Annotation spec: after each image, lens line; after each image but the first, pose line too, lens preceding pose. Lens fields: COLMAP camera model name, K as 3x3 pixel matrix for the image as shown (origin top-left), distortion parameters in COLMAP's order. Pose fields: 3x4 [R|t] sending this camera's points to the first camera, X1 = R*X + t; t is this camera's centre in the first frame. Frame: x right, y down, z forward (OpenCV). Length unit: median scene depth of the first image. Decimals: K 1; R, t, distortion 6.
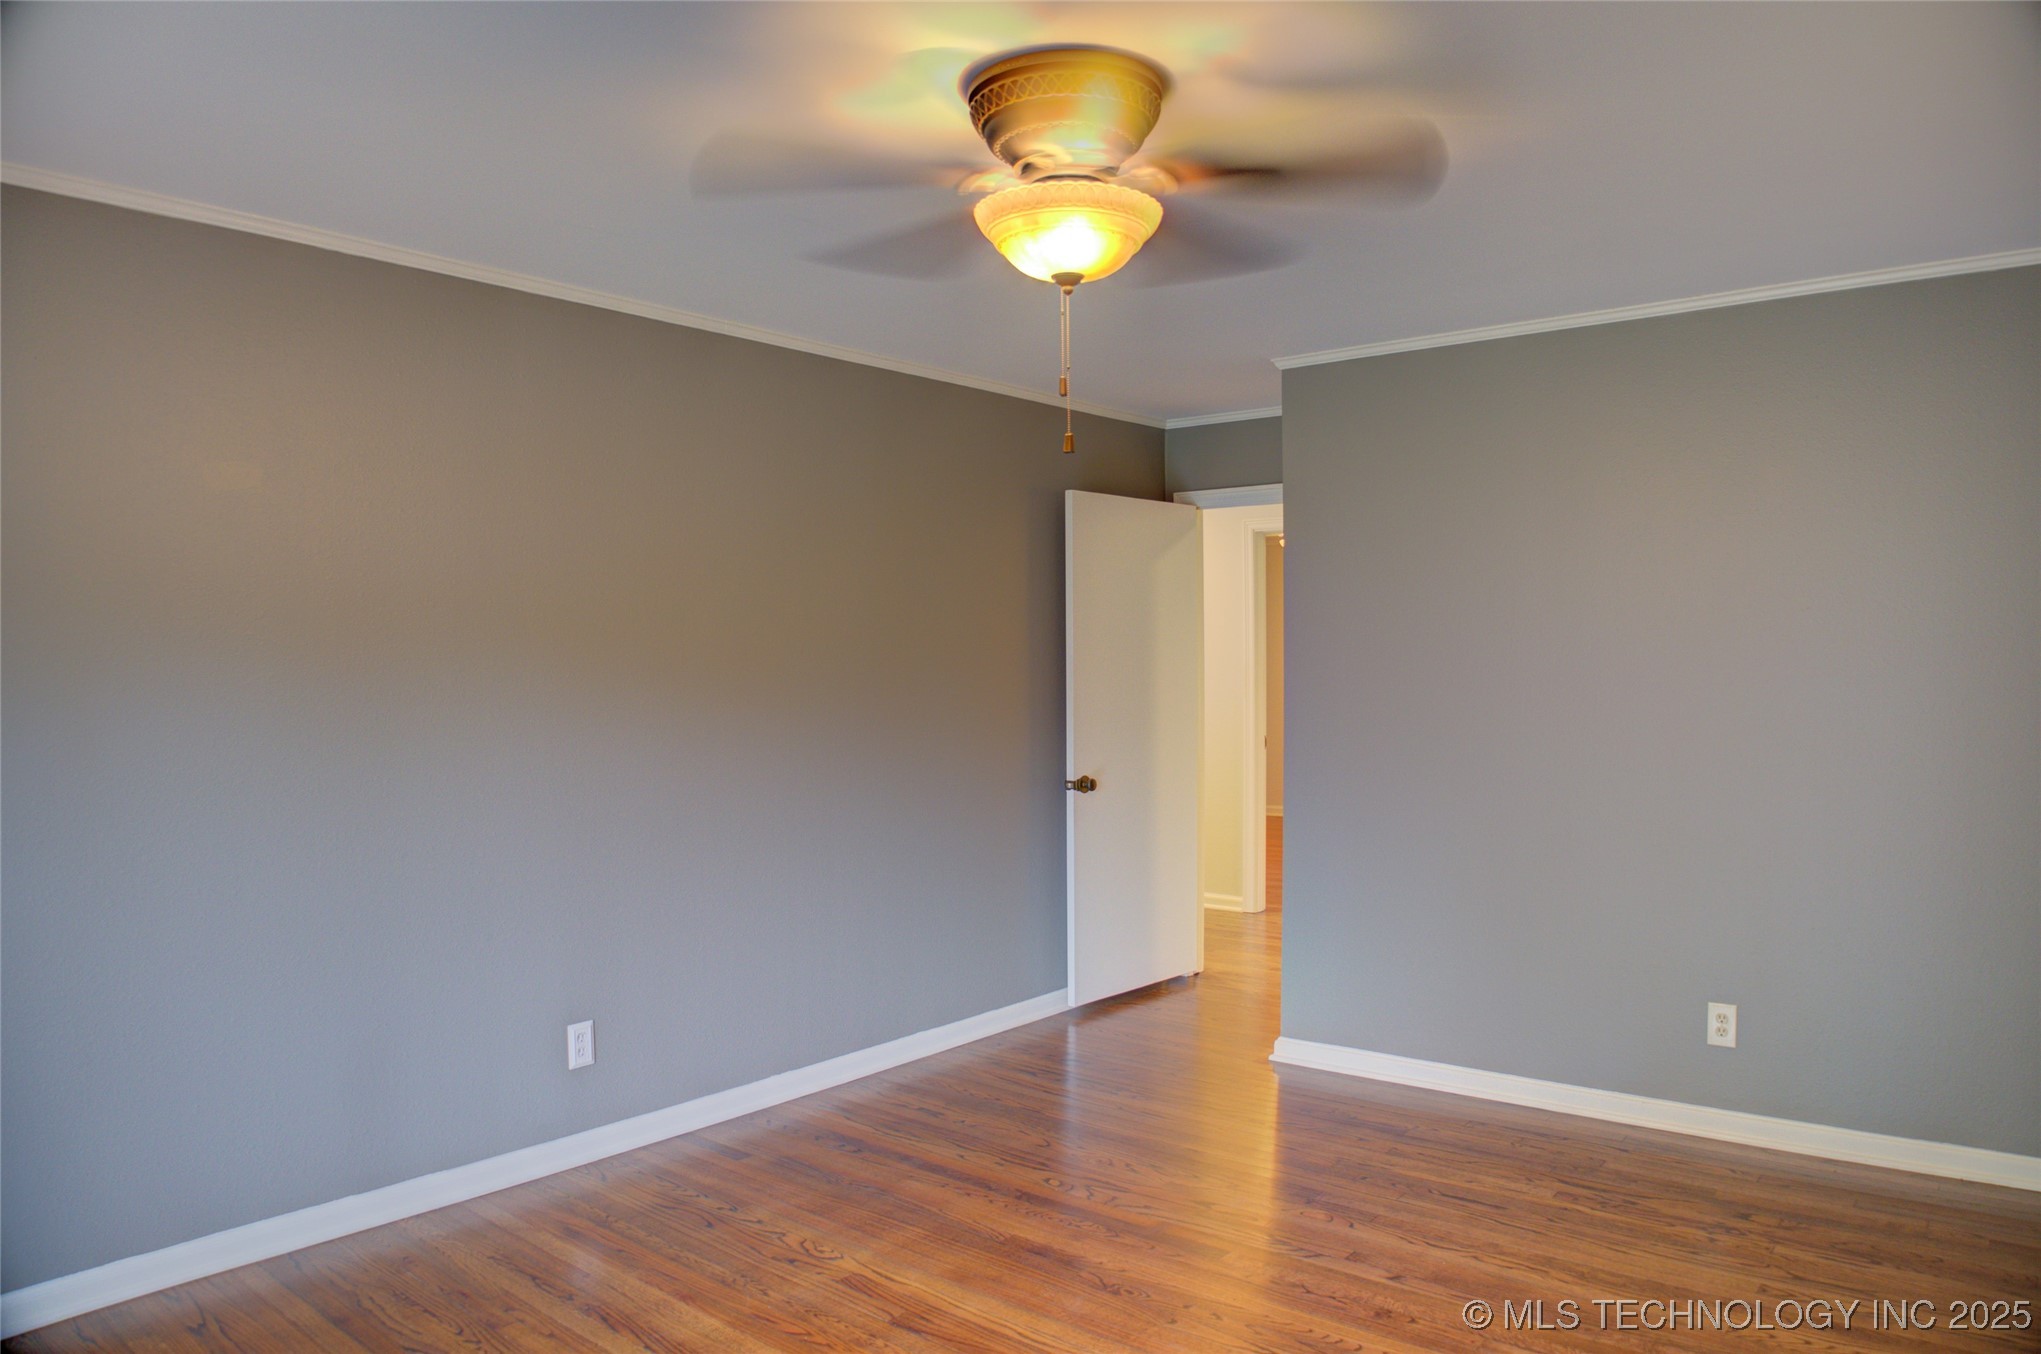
lens RADIAL K [[1383.4, 0, 1020.5], [0, 1383.4, 677.0], [0, 0, 1]] dist [-0.083288, 0.003114]
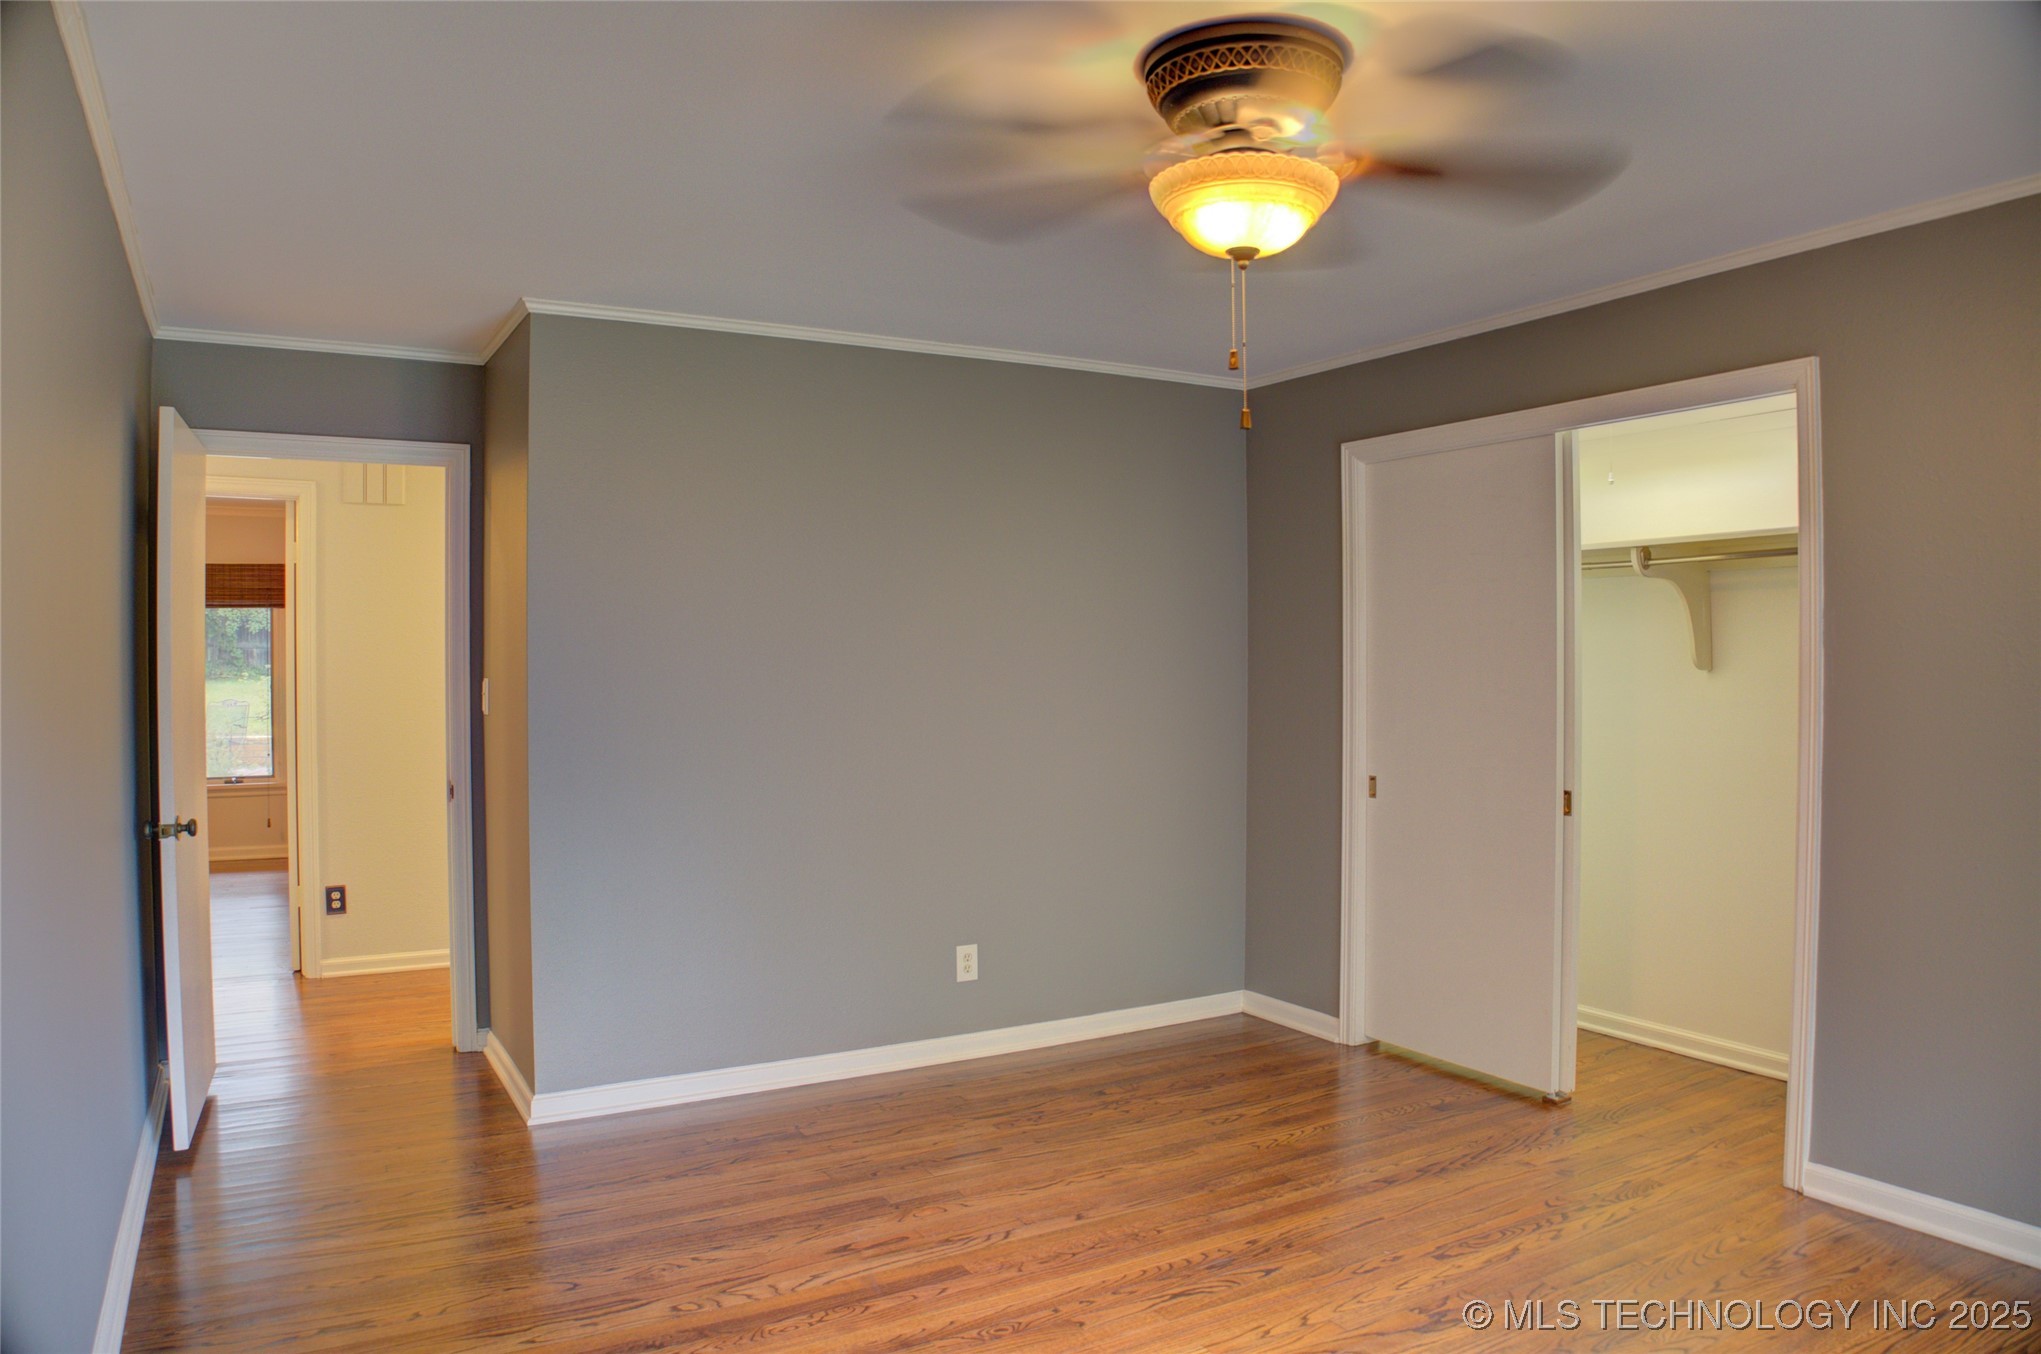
lens RADIAL K [[1383.4, 0, 1020.5], [0, 1383.4, 677.0], [0, 0, 1]] dist [-0.083288, 0.003114]
pose [[0.334772, 0.009324, 0.942253, -0.703642], [0.003987, 0.999928, -0.011311, 0.019112], [-0.942291, 0.007544, 0.334711, 0.607111]]
